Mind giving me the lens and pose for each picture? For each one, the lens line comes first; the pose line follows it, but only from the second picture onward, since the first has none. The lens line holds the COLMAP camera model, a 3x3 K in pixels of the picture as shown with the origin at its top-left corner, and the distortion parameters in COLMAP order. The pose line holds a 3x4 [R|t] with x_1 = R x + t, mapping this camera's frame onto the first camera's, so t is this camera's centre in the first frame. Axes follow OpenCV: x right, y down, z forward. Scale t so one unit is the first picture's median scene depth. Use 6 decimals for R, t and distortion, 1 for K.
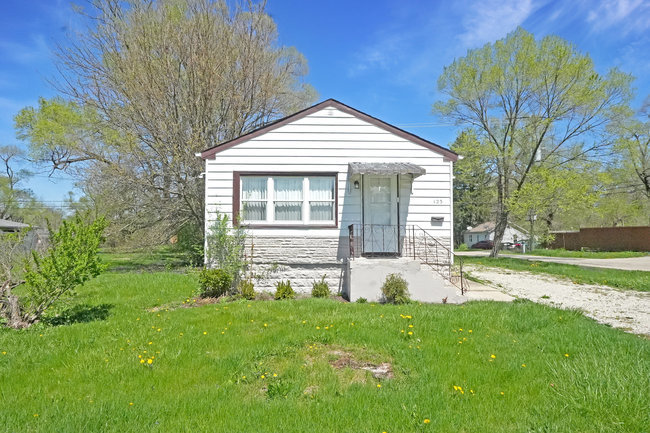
lens RADIAL K [[406.0, 0, 324.9], [0, 406.0, 216.3], [0, 0, 1]] dist [0.006238, 0.000273]
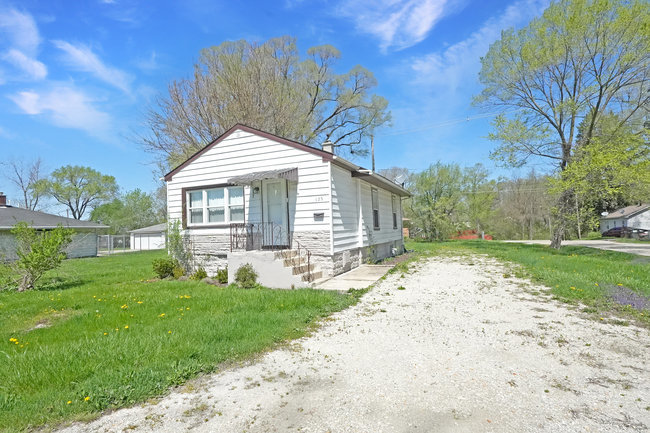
lens RADIAL K [[363.5, 0, 324.9], [0, 363.5, 217.2], [0, 0, 1]] dist [-0.008044, -0.000248]
pose [[0.891072, -0.048791, -0.451232, 0.747257], [0.054925, 0.998490, 0.000497, 0.013744], [0.450526, -0.025227, 0.892407, 0.116388]]
